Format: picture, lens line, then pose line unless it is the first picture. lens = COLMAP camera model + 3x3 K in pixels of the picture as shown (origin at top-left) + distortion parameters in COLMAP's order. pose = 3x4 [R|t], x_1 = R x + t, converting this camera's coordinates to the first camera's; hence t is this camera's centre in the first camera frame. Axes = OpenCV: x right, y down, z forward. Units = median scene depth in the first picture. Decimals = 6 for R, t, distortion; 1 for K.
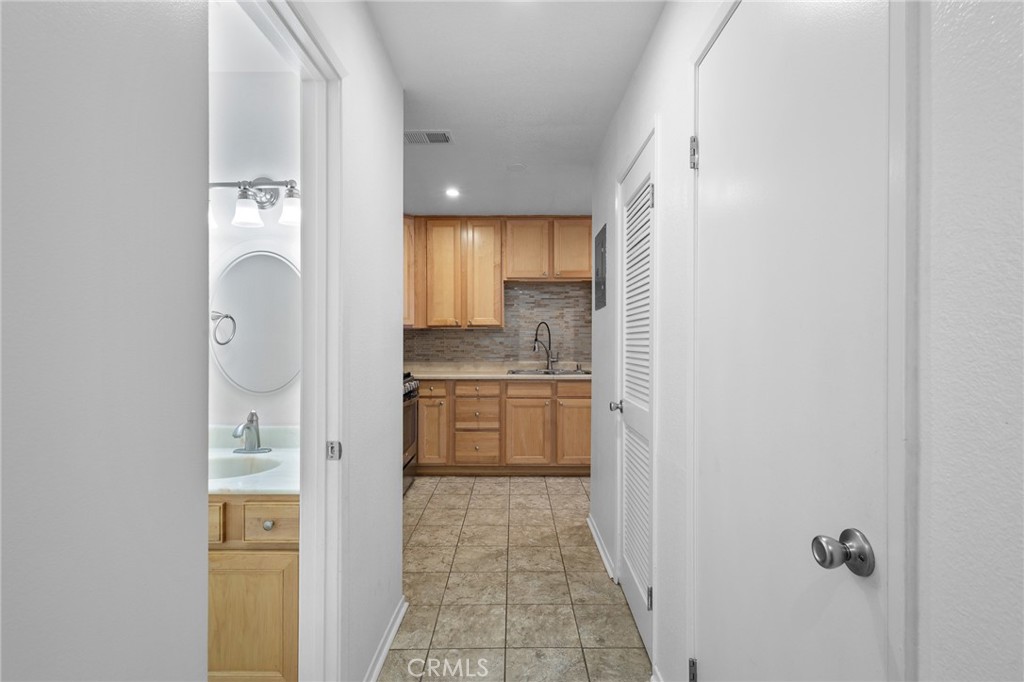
lens RADIAL K [[474.5, 0, 517.4], [0, 474.5, 340.8], [0, 0, 1]] dist [0.007996, -0.000720]
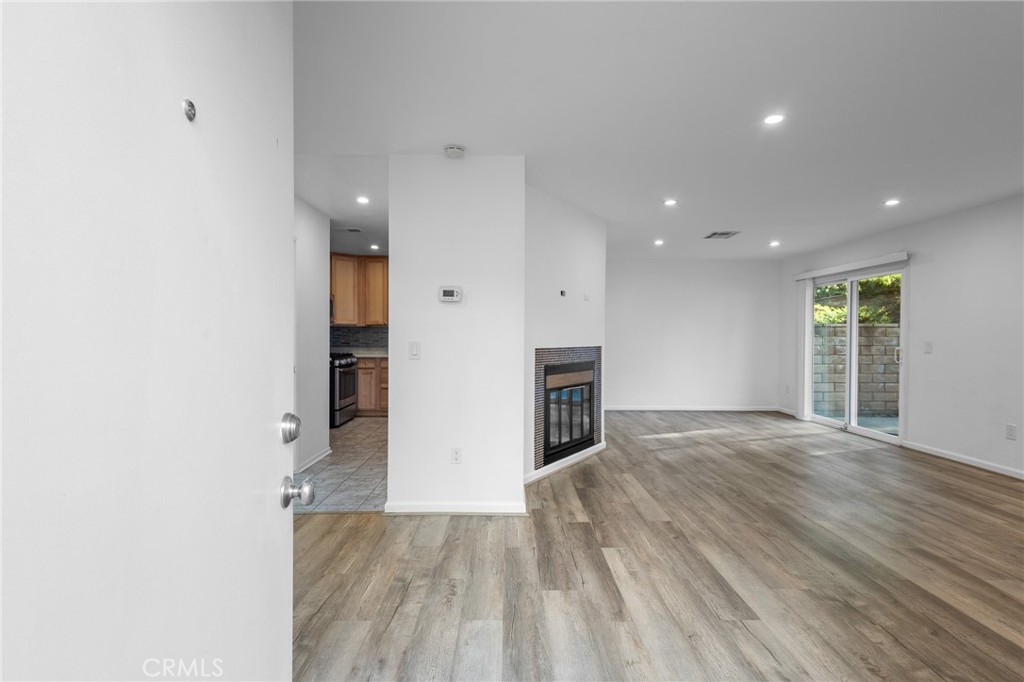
lens RADIAL K [[474.5, 0, 510.7], [0, 474.5, 337.0], [0, 0, 1]] dist [0.007996, -0.000720]
pose [[0.999998, -0.000730, -0.002046, 0.316241], [0.000731, 1.000000, 0.000204, 0.010231], [0.002046, -0.000206, 0.999998, -0.624920]]
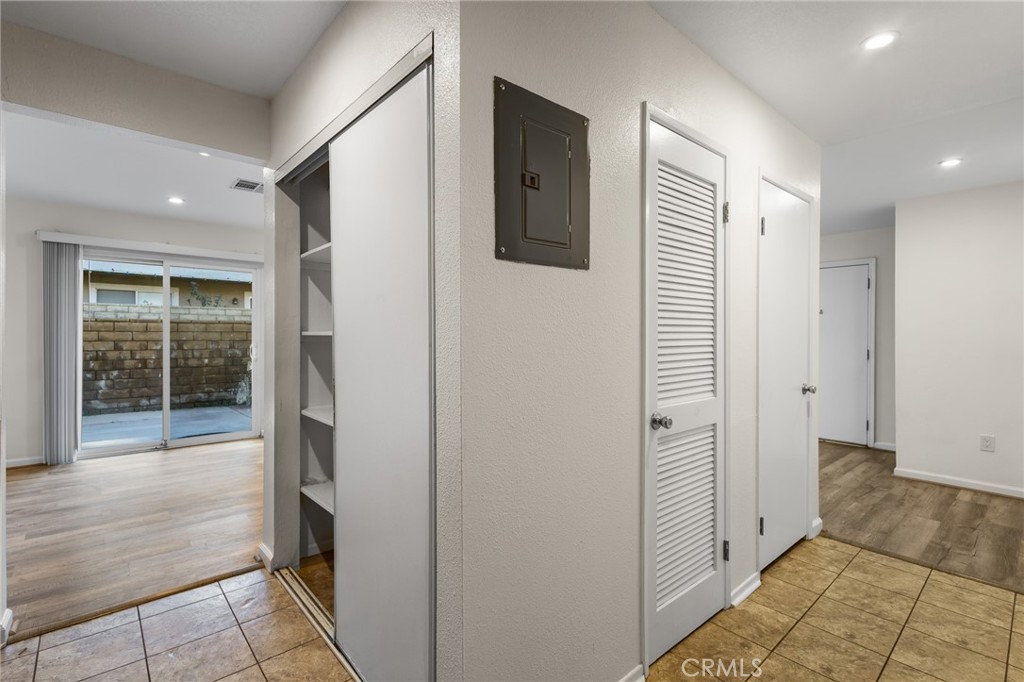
lens RADIAL K [[474.5, 0, 511.4], [0, 474.5, 338.5], [0, 0, 1]] dist [0.007996, -0.000720]
pose [[-0.656081, -0.010952, 0.754611, -0.106538], [-0.008078, 0.999939, 0.007489, 0.001882], [-0.754647, -0.001182, -0.656130, 0.916168]]
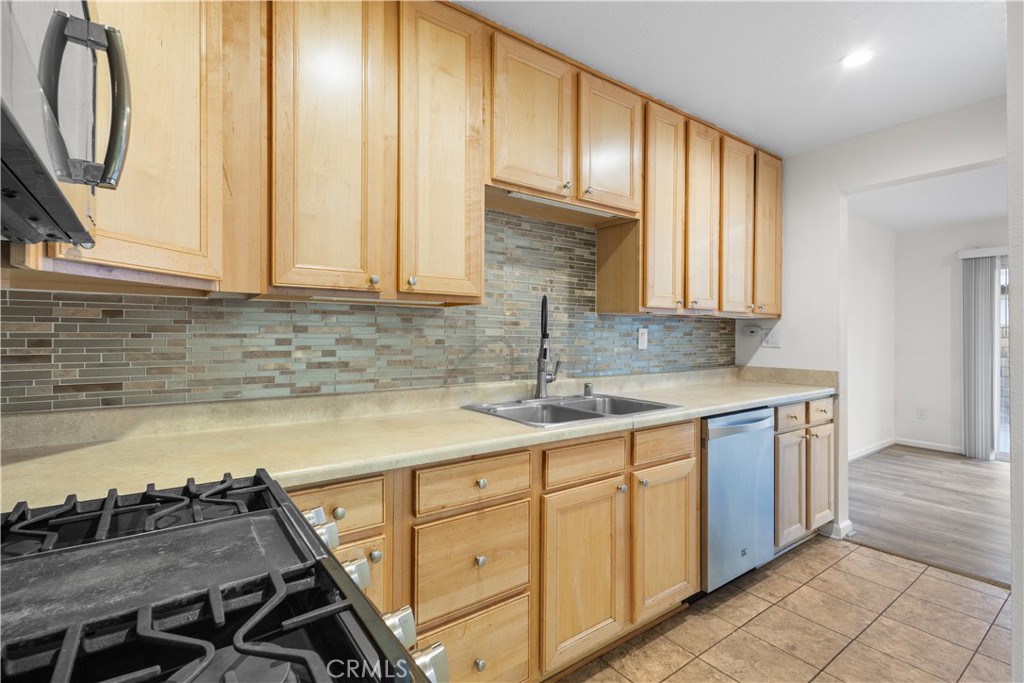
lens RADIAL K [[474.5, 0, 510.9], [0, 474.5, 335.1], [0, 0, 1]] dist [0.007996, -0.000720]
pose [[0.809267, 0.002354, 0.587436, -0.256291], [-0.001734, 0.999997, -0.001619, -0.000954], [-0.587438, 0.000291, 0.809269, 0.707228]]
